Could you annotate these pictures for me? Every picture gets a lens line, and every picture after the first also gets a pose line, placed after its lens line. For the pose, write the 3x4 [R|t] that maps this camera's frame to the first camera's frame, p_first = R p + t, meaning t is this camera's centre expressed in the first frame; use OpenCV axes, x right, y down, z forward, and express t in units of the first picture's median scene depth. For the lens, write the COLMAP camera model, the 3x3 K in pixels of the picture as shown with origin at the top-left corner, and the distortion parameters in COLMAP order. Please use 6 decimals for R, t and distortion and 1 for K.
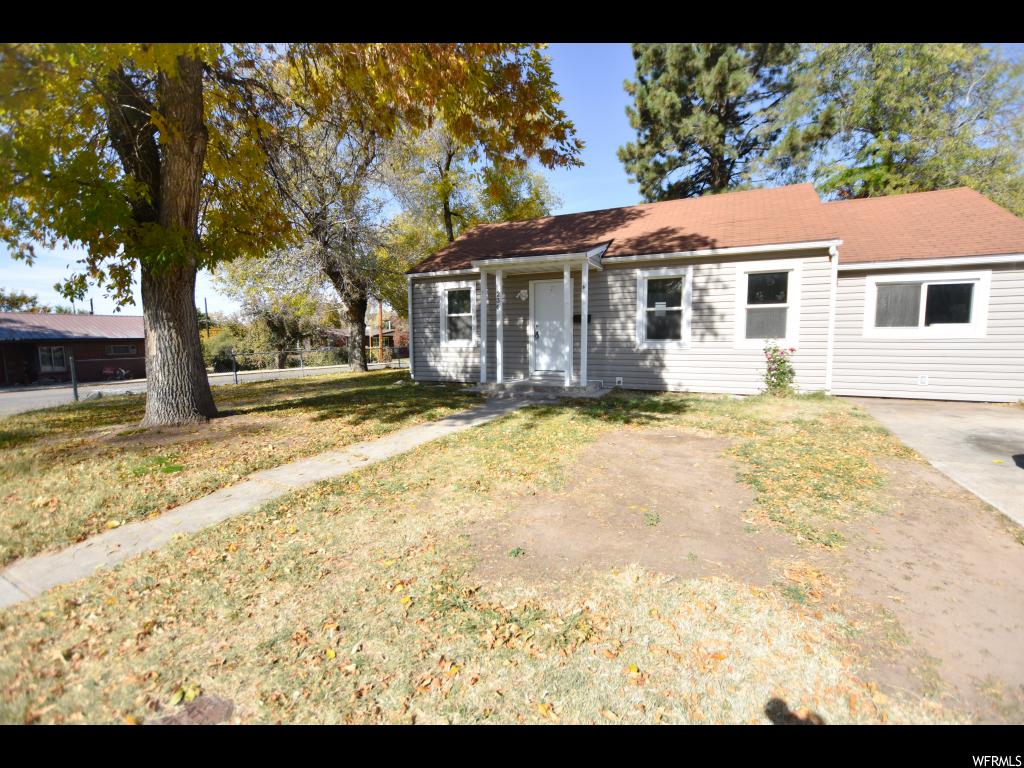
lens RADIAL K [[451.9, 0, 511.0], [0, 451.9, 384.0], [0, 0, 1]] dist [-0.035619, 0.005418]
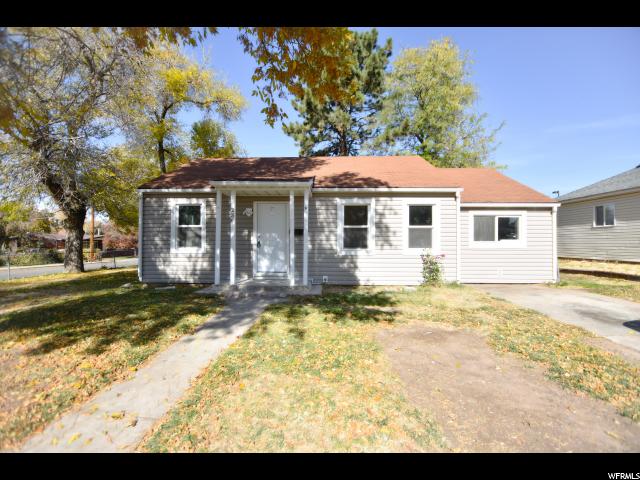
lens RADIAL K [[282.5, 0, 319.4], [0, 282.5, 240.0], [0, 0, 1]] dist [-0.035619, 0.005418]
pose [[0.912798, 0.013359, 0.408192, -0.117690], [0.031889, 0.994082, -0.103843, -0.033512], [-0.407164, 0.107804, 0.906971, 0.224926]]
